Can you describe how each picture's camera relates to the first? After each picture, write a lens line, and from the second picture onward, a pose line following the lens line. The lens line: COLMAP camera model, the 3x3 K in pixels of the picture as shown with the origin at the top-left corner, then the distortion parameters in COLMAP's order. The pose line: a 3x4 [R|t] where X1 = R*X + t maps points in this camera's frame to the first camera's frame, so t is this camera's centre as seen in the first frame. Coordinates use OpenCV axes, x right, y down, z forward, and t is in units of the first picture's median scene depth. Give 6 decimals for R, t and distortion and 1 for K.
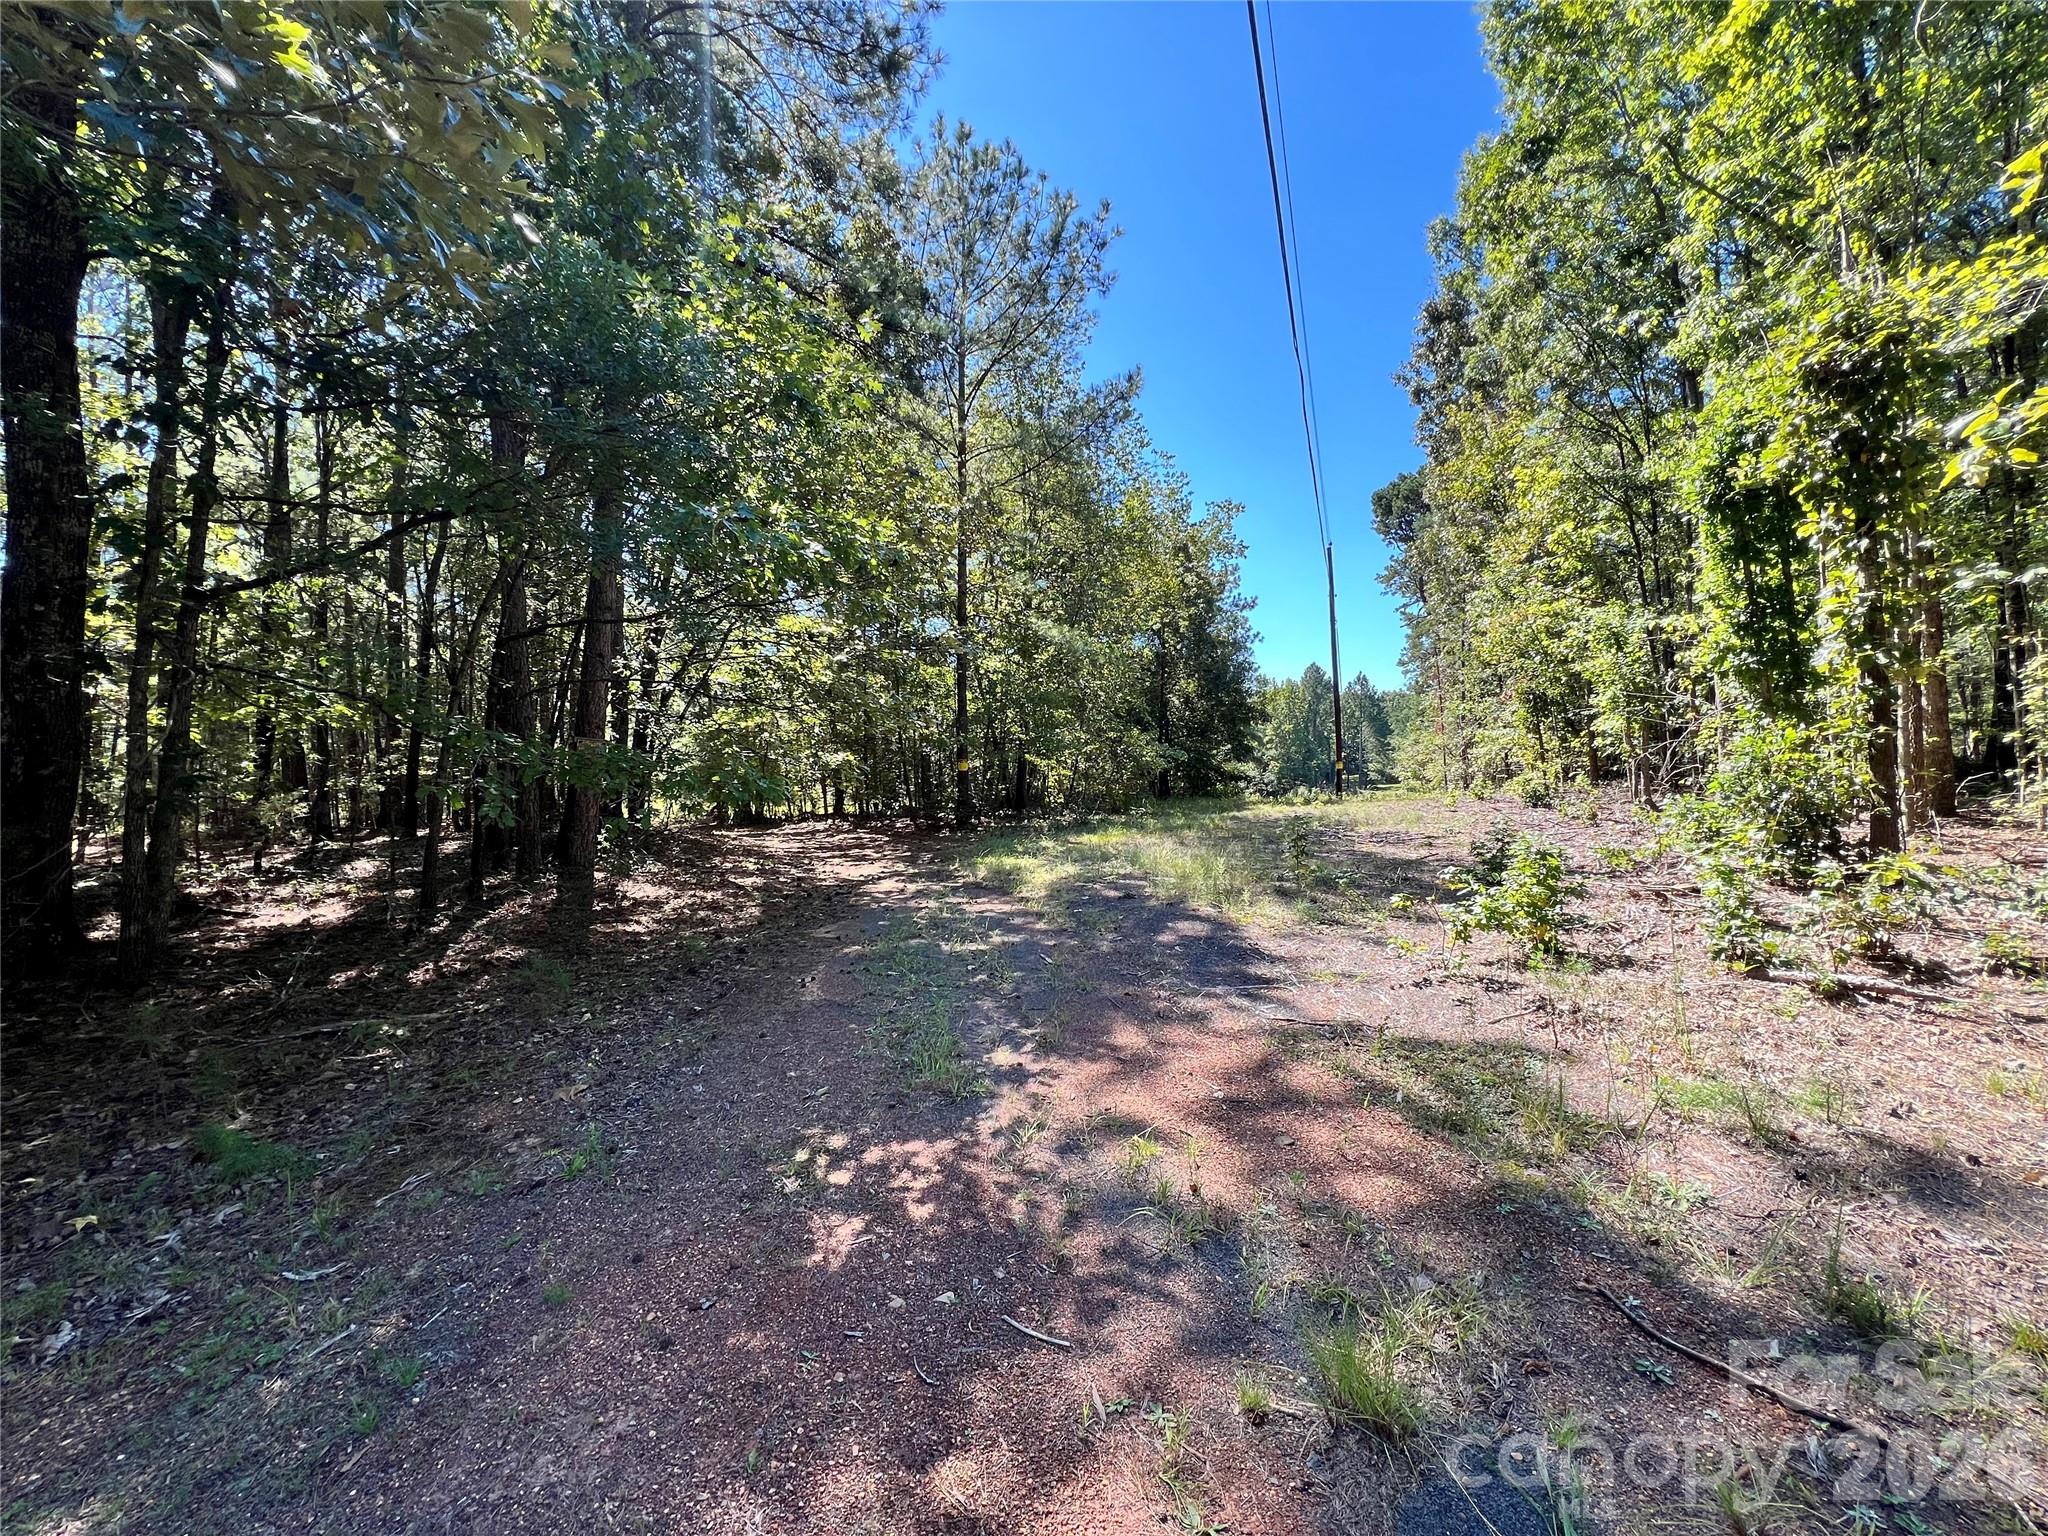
lens RADIAL K [[824.0, 0, 1024.0], [0, 824.0, 768.0], [0, 0, 1]] dist [-0.000336, -0.000135]
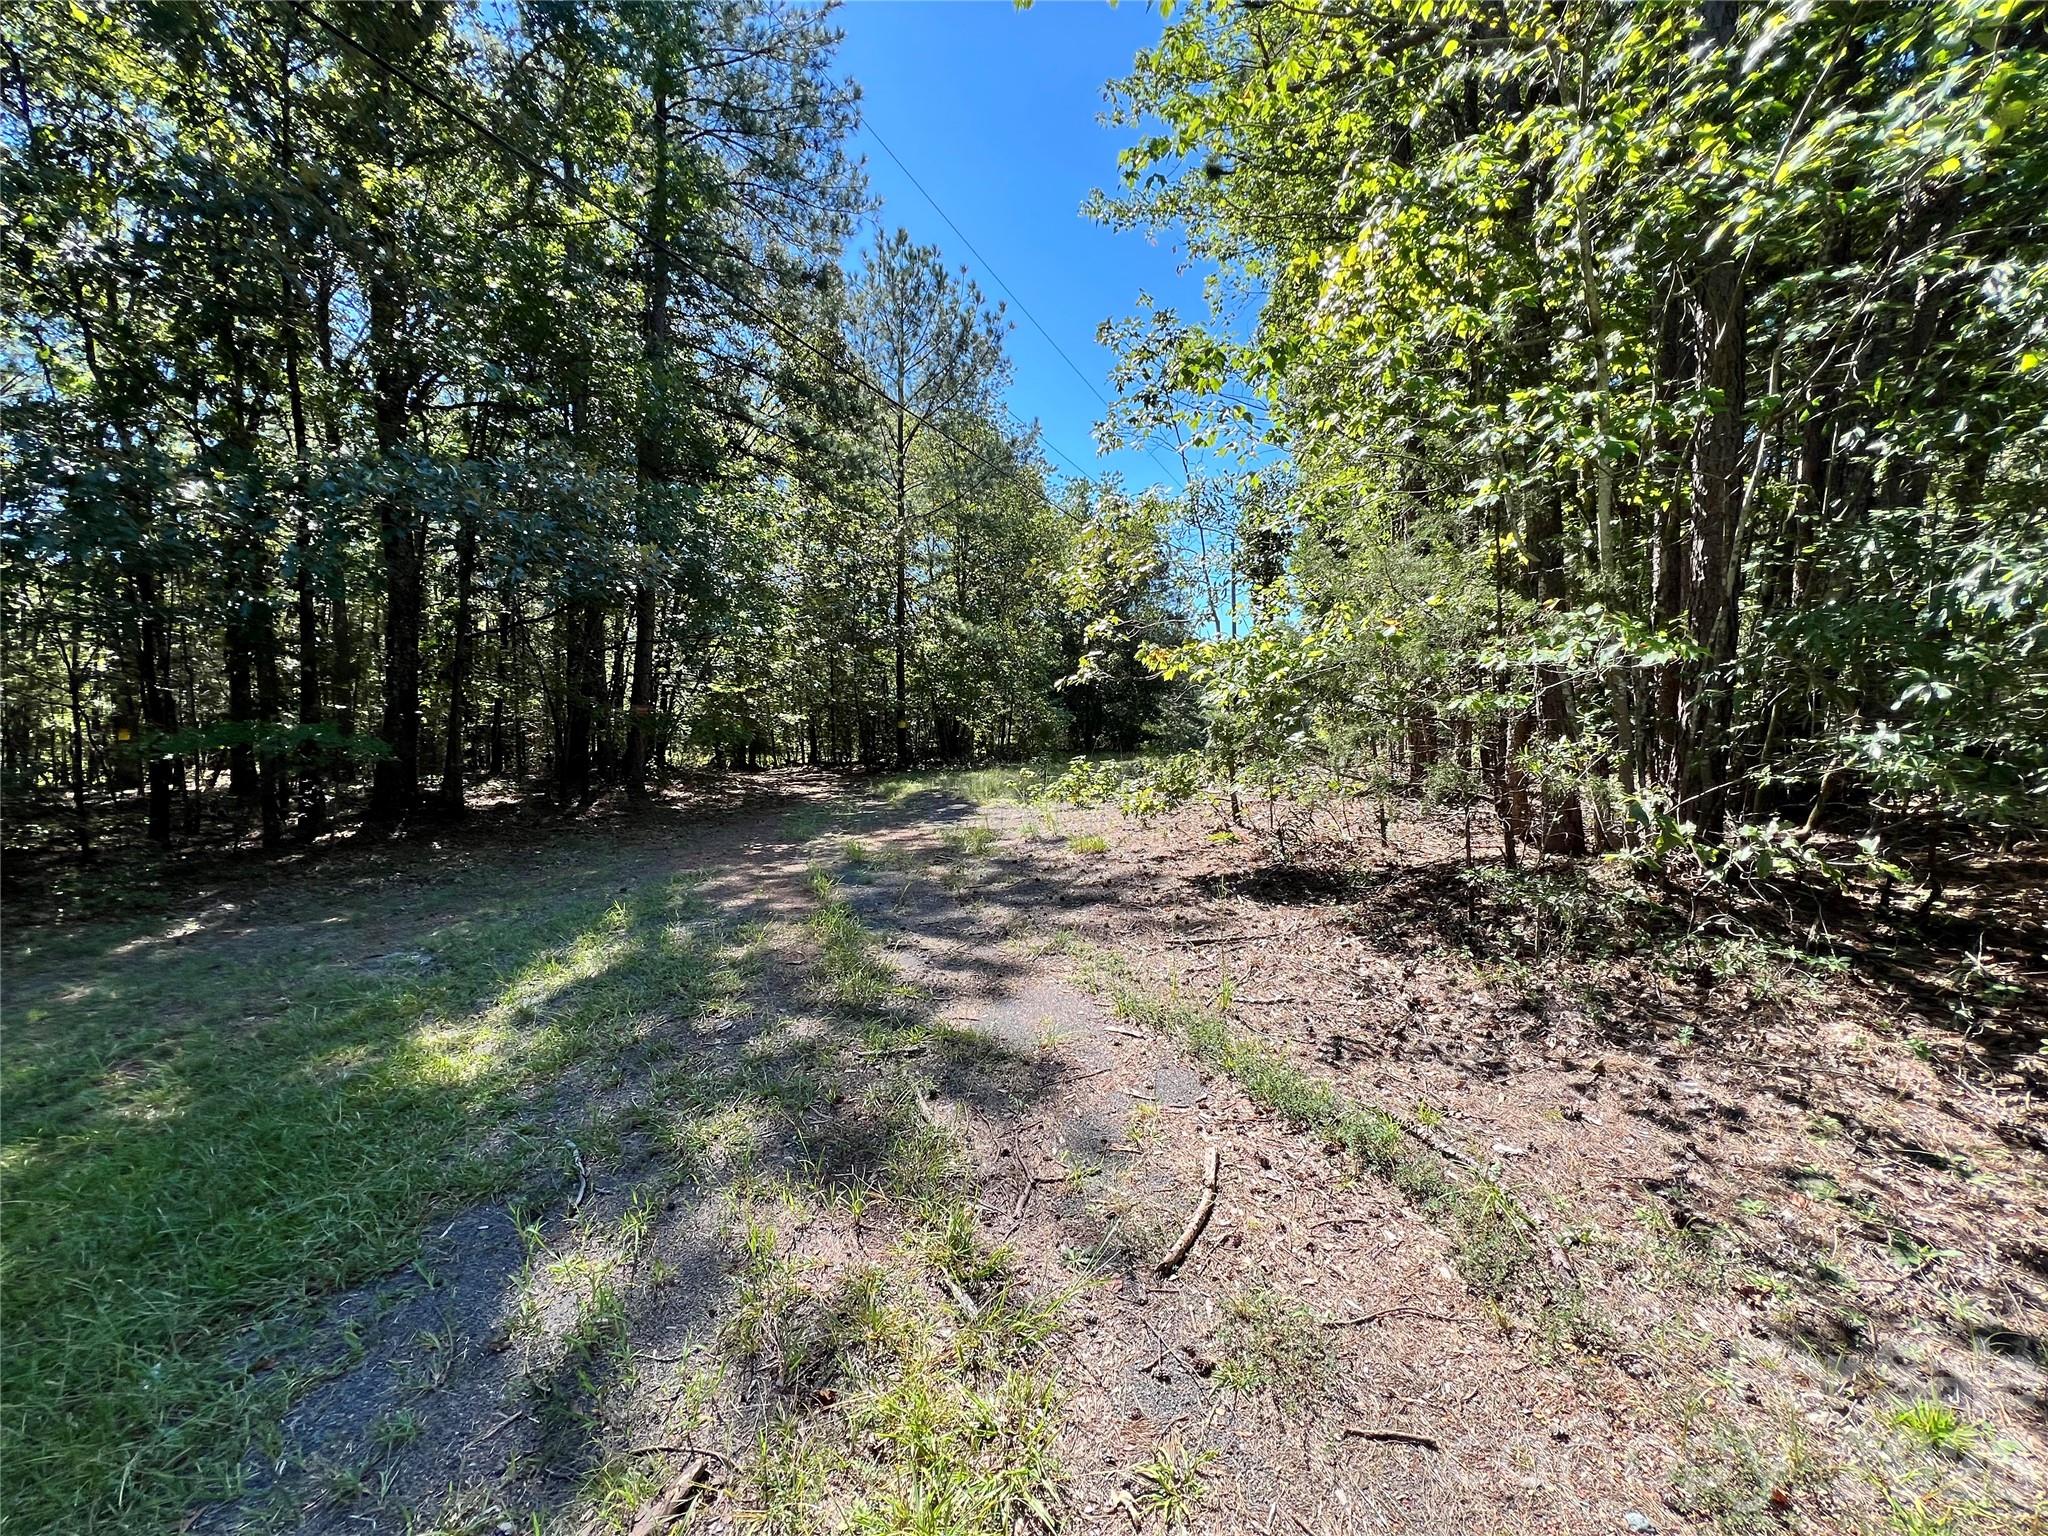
lens RADIAL K [[824.0, 0, 1024.0], [0, 824.0, 768.0], [0, 0, 1]] dist [-0.000336, -0.000135]
pose [[0.999963, 0.008486, 0.001383, 0.126292], [-0.008545, 0.998682, 0.050613, -0.001294], [-0.000951, -0.050623, 0.998717, -0.342774]]
